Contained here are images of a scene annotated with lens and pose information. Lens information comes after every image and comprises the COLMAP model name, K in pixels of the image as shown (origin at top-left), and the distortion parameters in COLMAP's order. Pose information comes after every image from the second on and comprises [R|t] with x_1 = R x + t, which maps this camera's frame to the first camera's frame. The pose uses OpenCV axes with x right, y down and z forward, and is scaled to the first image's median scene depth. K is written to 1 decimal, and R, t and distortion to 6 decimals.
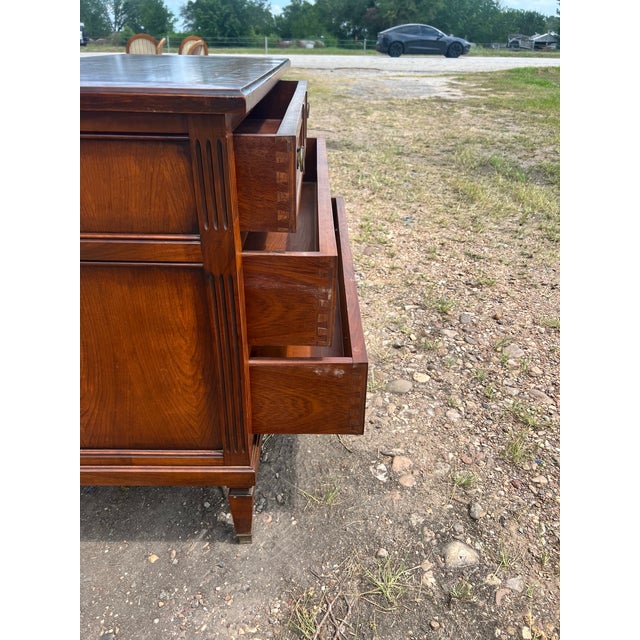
lens RADIAL K [[485.7, 0, 316.8], [0, 485.7, 320.3], [0, 0, 1]] dist [0.033407, -0.042367]
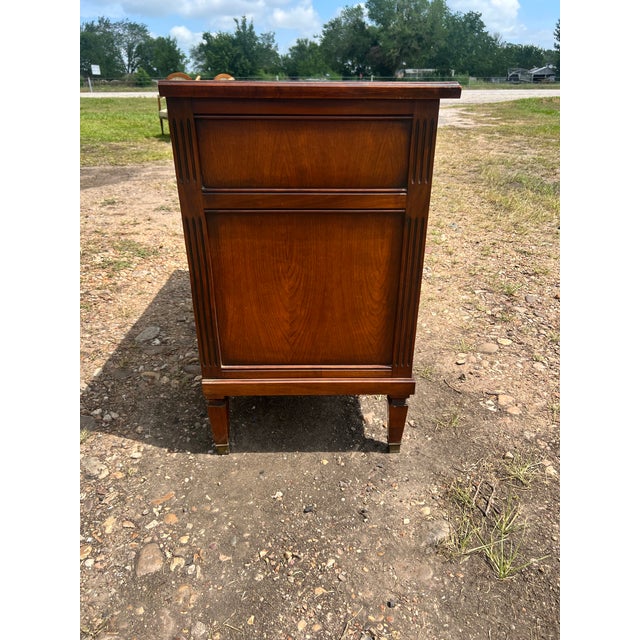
lens RADIAL K [[485.1, 0, 320.0], [0, 485.1, 320.0], [0, 0, 1]] dist [0.006946, 0.003967]
pose [[0.999848, -0.014124, -0.010208, -0.254446], [0.013502, 0.998188, -0.058632, 0.151565], [0.011017, 0.058485, 0.998227, -0.205645]]
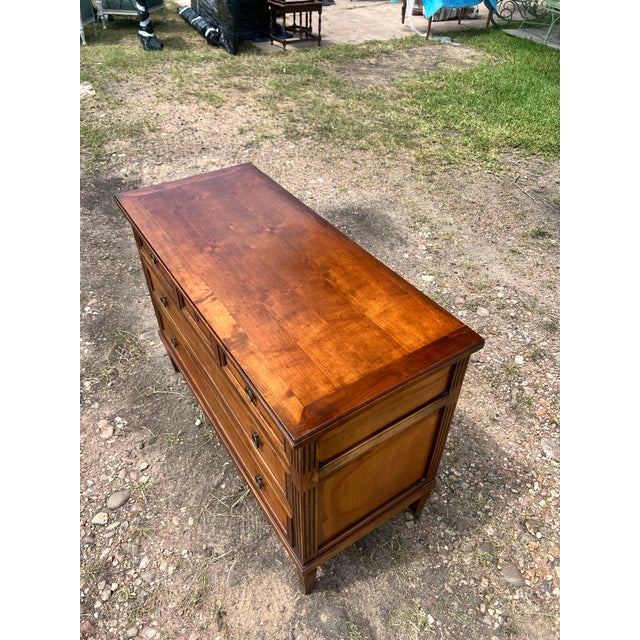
lens RADIAL K [[478.4, 0, 320.0], [0, 478.4, 320.0], [0, 0, 1]] dist [0.041830, -0.047645]
pose [[-0.838144, 0.335826, -0.429809, 0.136305], [-0.290897, 0.391364, 0.873048, -1.370284], [0.461403, 0.856770, -0.230329, 1.291278]]
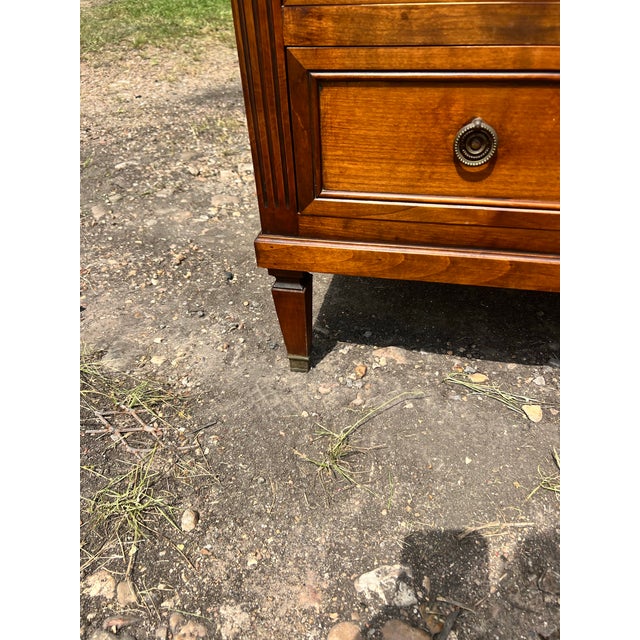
lens RADIAL K [[485.0, 0, 328.2], [0, 485.0, 322.8], [0, 0, 1]] dist [0.065657, -0.099904]
pose [[-0.221121, 0.596476, -0.771571, 0.300240], [-0.448097, 0.640559, 0.623613, -0.056580], [0.866207, 0.483633, 0.125638, 0.737950]]
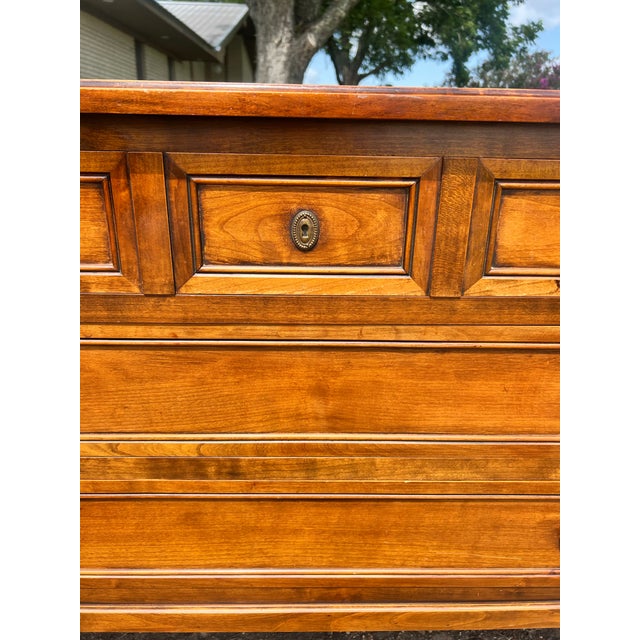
lens RADIAL K [[485.7, 0, 316.8], [0, 485.7, 320.3], [0, 0, 1]] dist [0.033407, -0.042367]
pose [[0.013435, 0.329404, -0.944094, 0.289112], [-0.503594, 0.817918, 0.278214, -0.408673], [0.863836, 0.471703, 0.176874, 0.883182]]
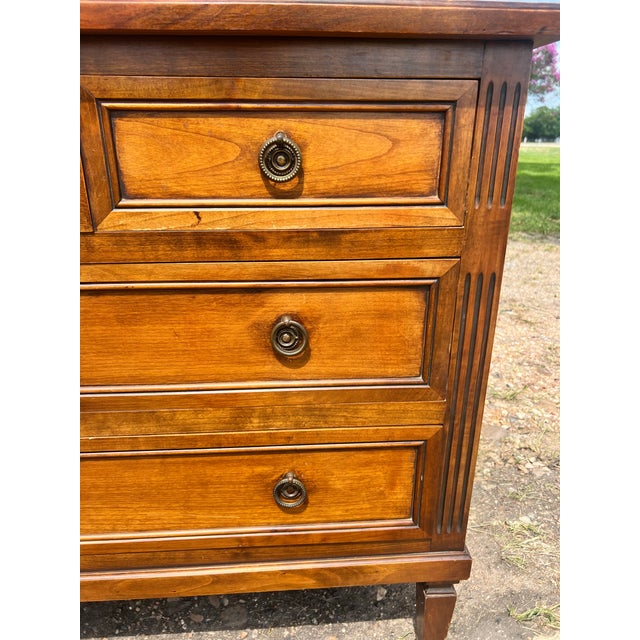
lens RADIAL K [[485.7, 0, 316.8], [0, 485.7, 320.3], [0, 0, 1]] dist [0.033407, -0.042367]
pose [[0.054992, 0.331601, -0.941816, 0.290137], [-0.488325, 0.831673, 0.264308, -0.497980], [0.870927, 0.445378, 0.207665, 1.146585]]
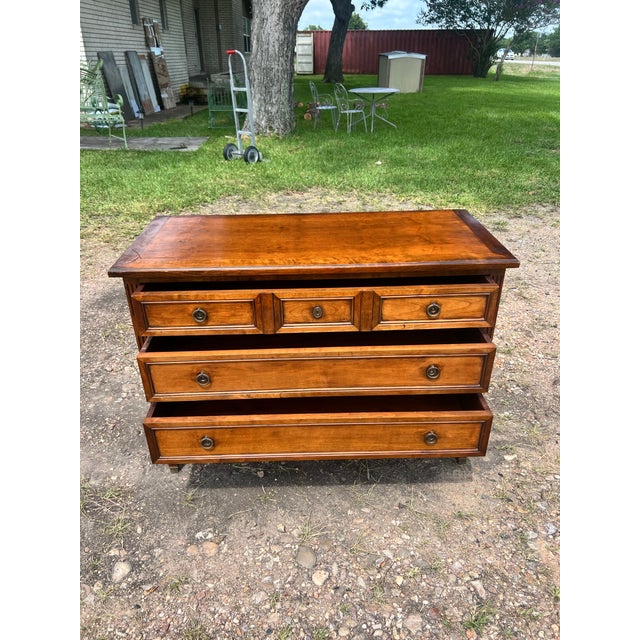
lens RADIAL K [[486.1, 0, 320.0], [0, 486.1, 320.0], [0, 0, 1]] dist [0.011352, 0.003519]
pose [[0.024695, 0.466585, -0.884131, 0.986933], [-0.480694, 0.780992, 0.398729, -0.795826], [0.876541, 0.415150, 0.243571, 0.644098]]
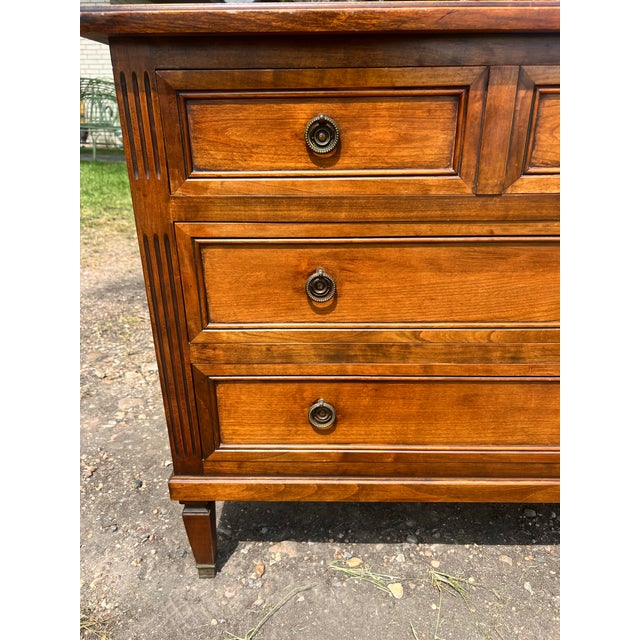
lens RADIAL K [[485.7, 0, 316.8], [0, 485.7, 320.3], [0, 0, 1]] dist [0.033407, -0.042367]
pose [[-0.023741, 0.376146, -0.926256, 0.386793], [-0.479857, 0.808521, 0.340634, -0.236942], [0.877025, 0.452557, 0.161301, 0.671068]]
